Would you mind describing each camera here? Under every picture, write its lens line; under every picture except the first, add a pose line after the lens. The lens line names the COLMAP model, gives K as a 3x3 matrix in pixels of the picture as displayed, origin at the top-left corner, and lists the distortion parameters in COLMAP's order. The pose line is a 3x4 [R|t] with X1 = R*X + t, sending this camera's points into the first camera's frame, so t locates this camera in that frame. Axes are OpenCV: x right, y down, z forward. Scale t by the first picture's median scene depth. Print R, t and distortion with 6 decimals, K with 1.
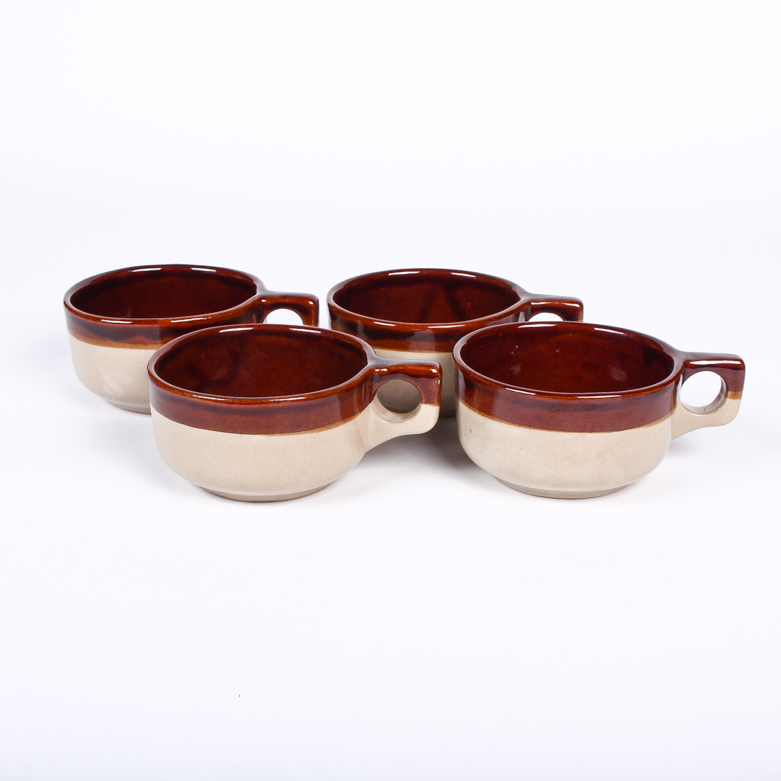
lens RADIAL K [[1462.5, 0, 390.5], [0, 1462.5, 390.5], [0, 0, 1]] dist [-0.117807, 0.140210]
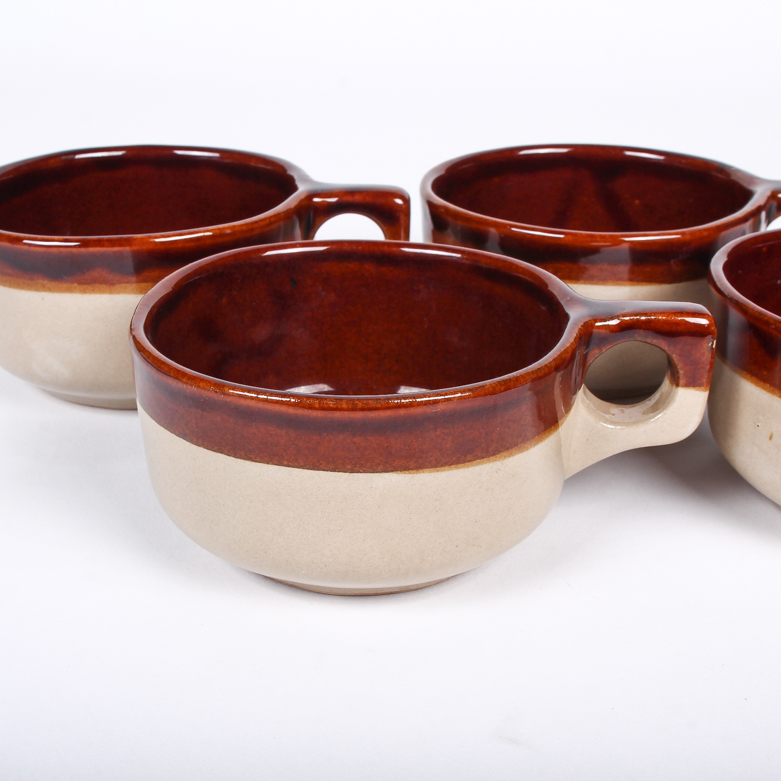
lens RADIAL K [[1462.5, 0, 390.5], [0, 1462.5, 390.5], [0, 0, 1]] dist [-0.117807, 0.140210]
pose [[0.996943, -0.032878, 0.070872, -0.105335], [0.029244, 0.998233, 0.051721, -0.017479], [-0.072447, -0.049491, 0.996144, 0.461022]]
